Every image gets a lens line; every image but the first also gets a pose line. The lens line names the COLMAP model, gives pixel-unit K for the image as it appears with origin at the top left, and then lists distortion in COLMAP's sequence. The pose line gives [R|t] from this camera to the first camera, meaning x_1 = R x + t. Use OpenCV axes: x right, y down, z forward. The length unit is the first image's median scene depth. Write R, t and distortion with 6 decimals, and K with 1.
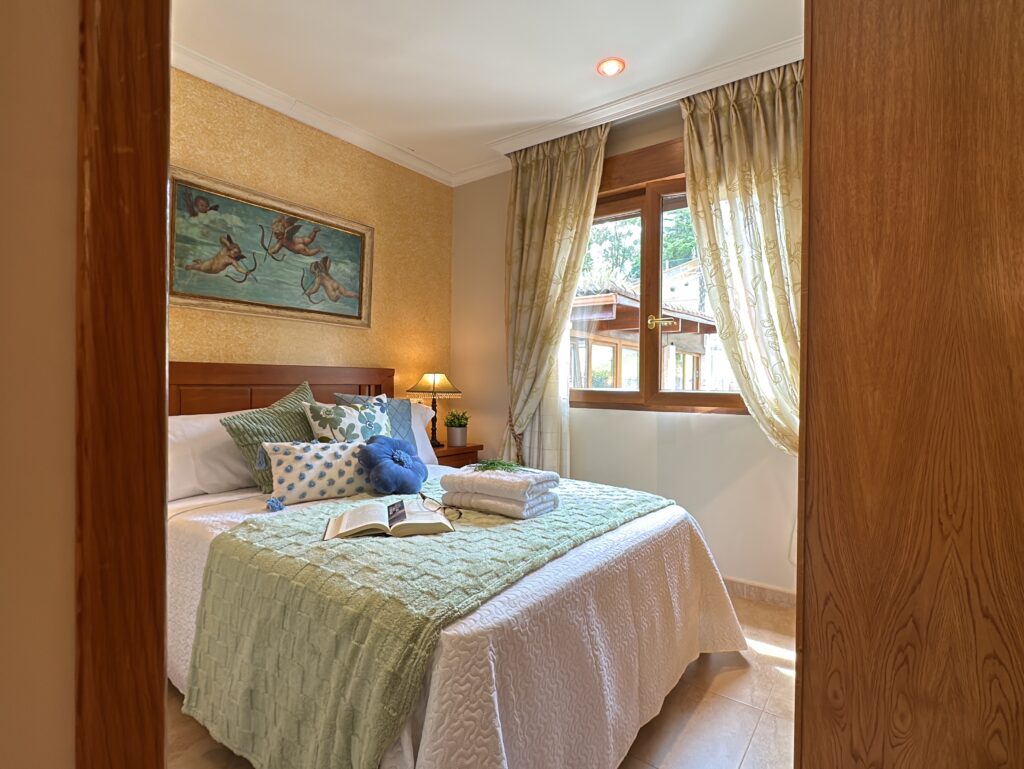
lens RADIAL K [[509.1, 0, 513.5], [0, 509.1, 381.6], [0, 0, 1]] dist [-0.003815, 0.001015]
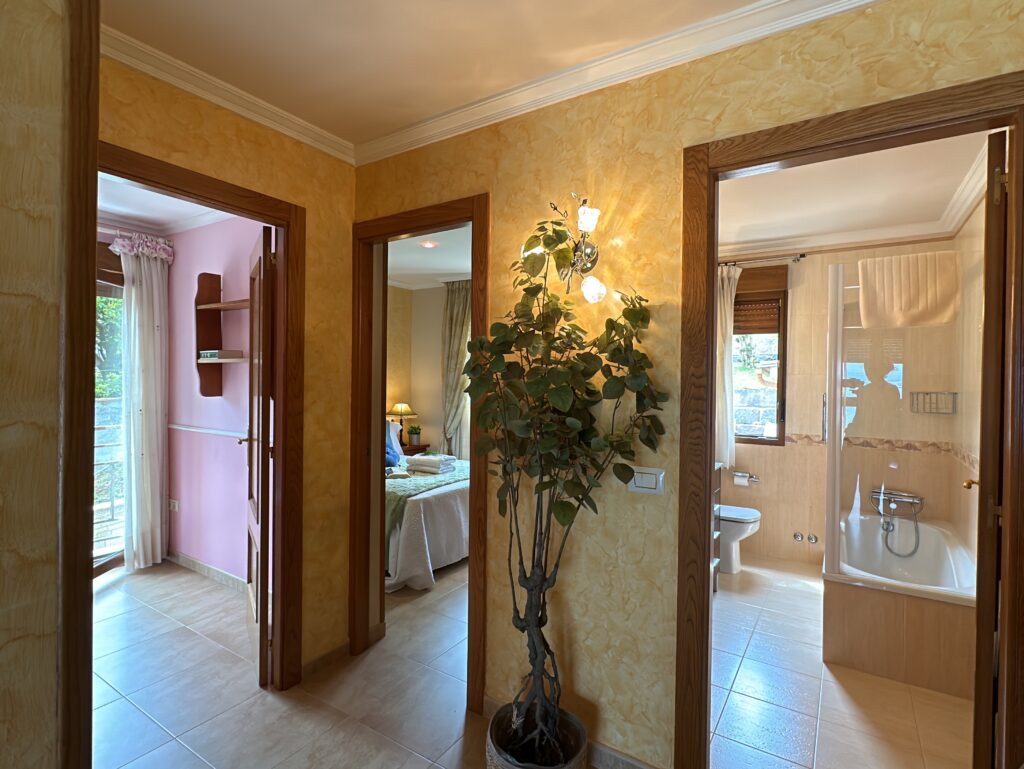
lens RADIAL K [[509.1, 0, 511.0], [0, 509.1, 381.4], [0, 0, 1]] dist [-0.003815, 0.001015]
pose [[0.997621, 0.001781, 0.068911, 0.118401], [-0.002184, 0.999981, 0.005777, -0.123331], [-0.068900, -0.005913, 0.997606, -0.917476]]
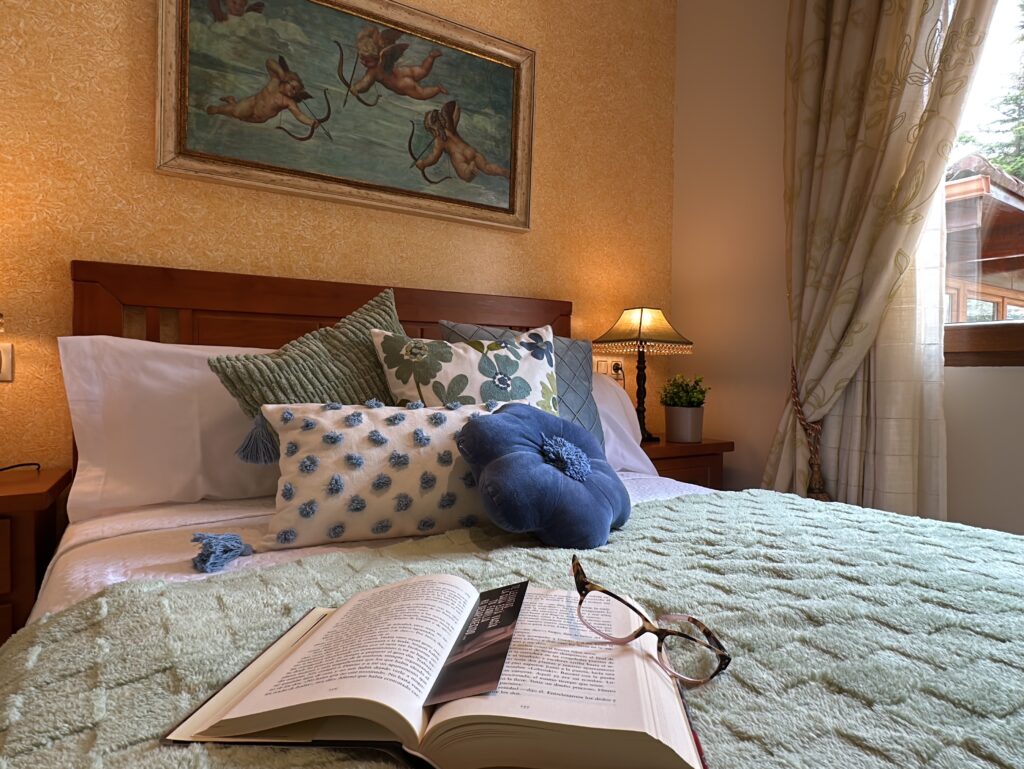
lens RADIAL K [[614.5, 0, 513.9], [0, 614.5, 379.8], [0, 0, 1]] dist [0.017490, -0.004404]
pose [[0.933718, 0.000479, -0.358010, -0.054475], [0.002980, 0.999954, 0.009109, 0.063918], [0.357998, -0.009572, 0.933673, 0.379853]]
